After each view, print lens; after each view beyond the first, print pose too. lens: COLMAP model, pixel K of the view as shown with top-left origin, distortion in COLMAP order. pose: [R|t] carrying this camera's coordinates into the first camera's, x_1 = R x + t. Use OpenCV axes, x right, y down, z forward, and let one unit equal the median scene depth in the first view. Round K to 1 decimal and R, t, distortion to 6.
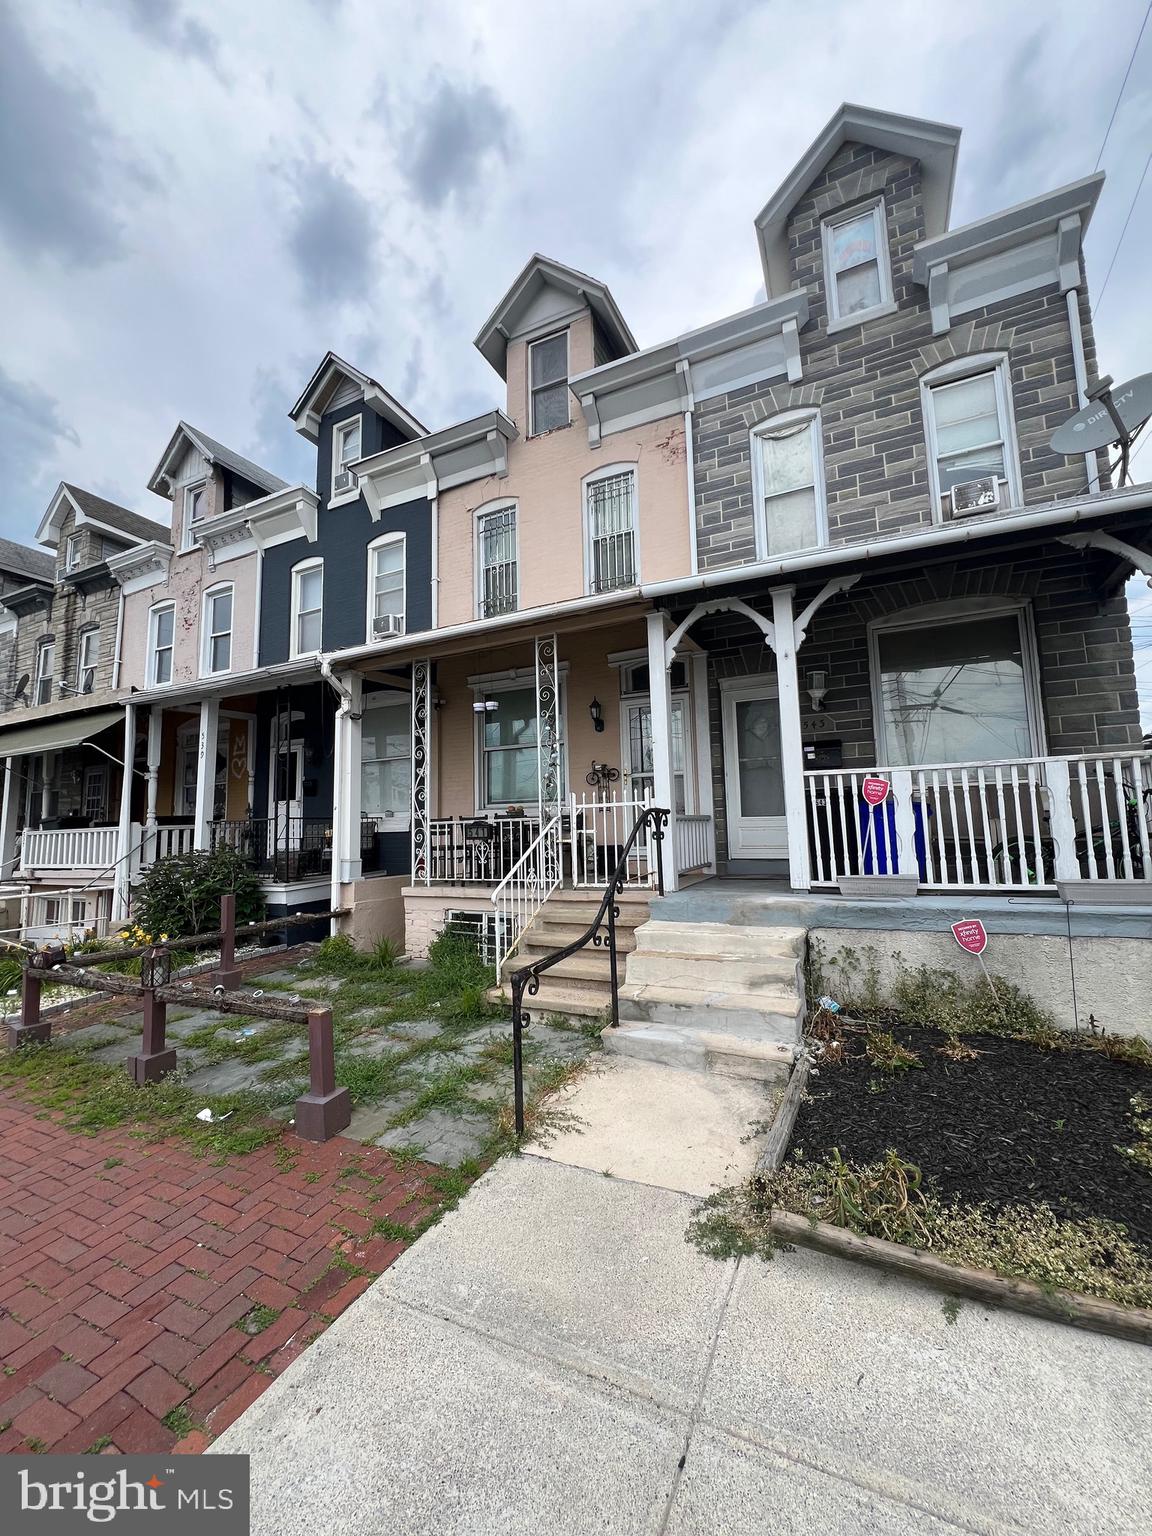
lens RADIAL K [[614.6, 0, 576.0], [0, 614.6, 768.0], [0, 0, 1]] dist [-0.001743, -0.000023]
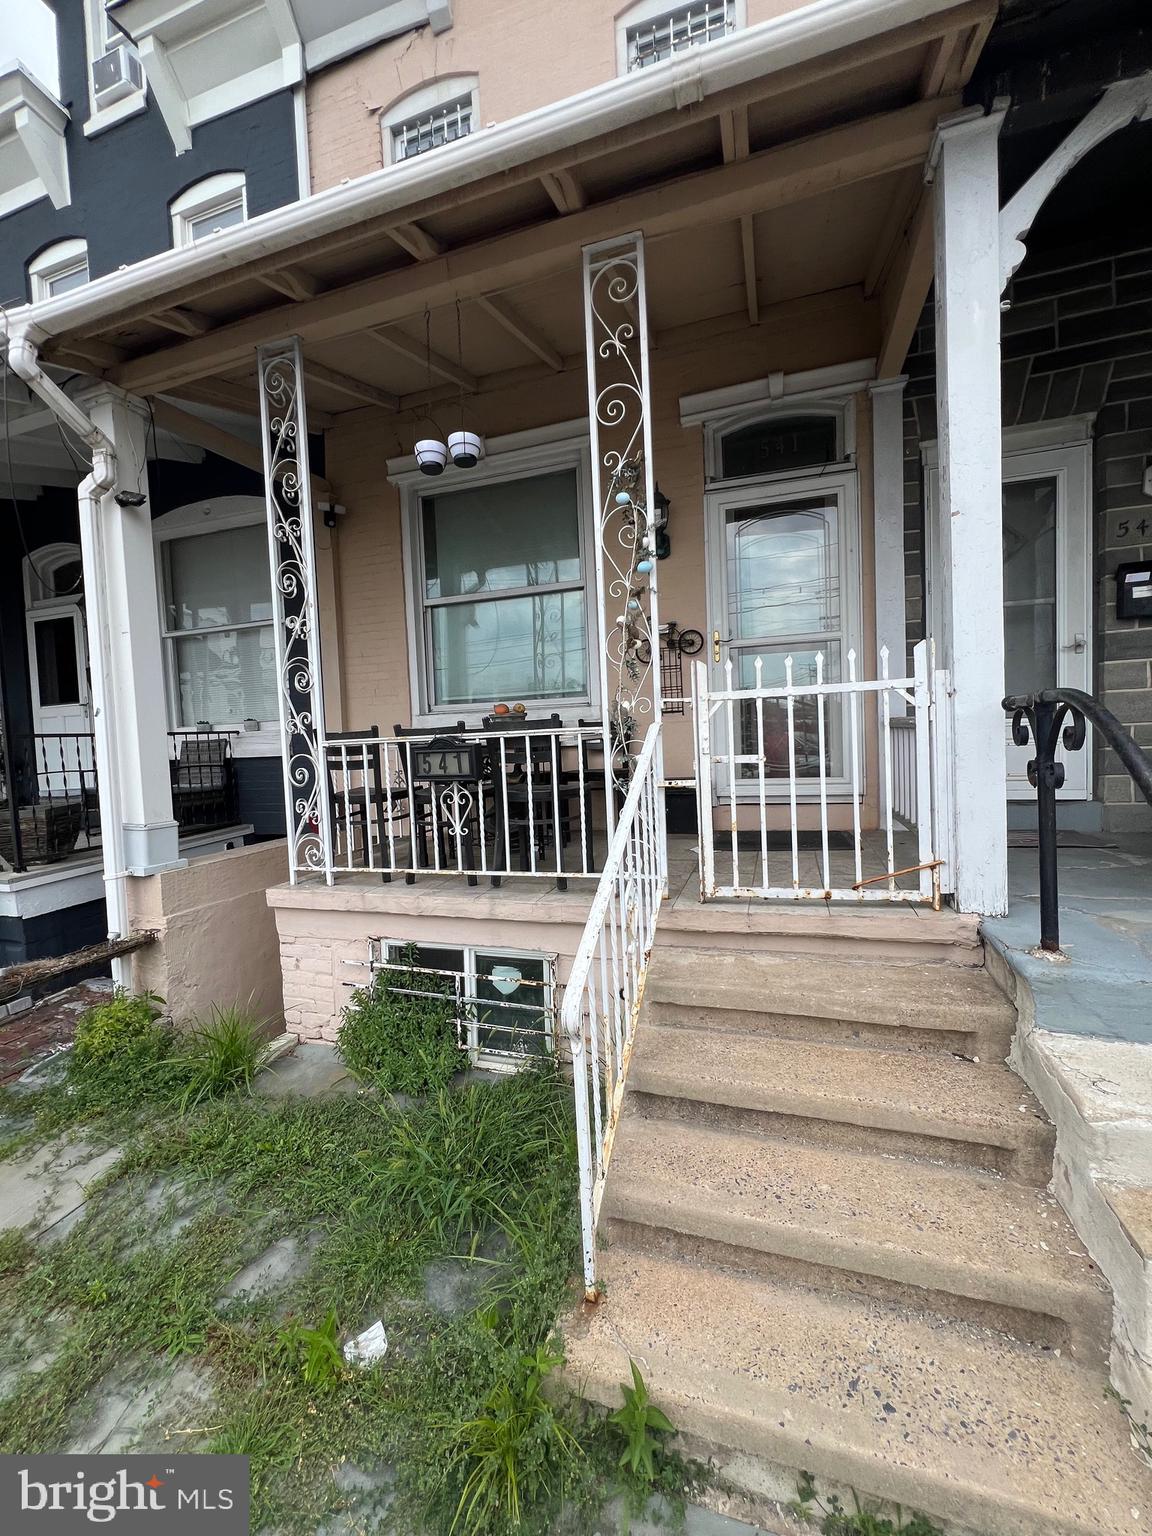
lens RADIAL K [[614.6, 0, 576.0], [0, 614.6, 768.0], [0, 0, 1]] dist [-0.001743, -0.000023]
pose [[0.989703, -0.023248, 0.141232, -0.122955], [0.002570, 0.989448, 0.144865, 0.044582], [-0.143110, -0.143010, 0.979320, 0.543720]]
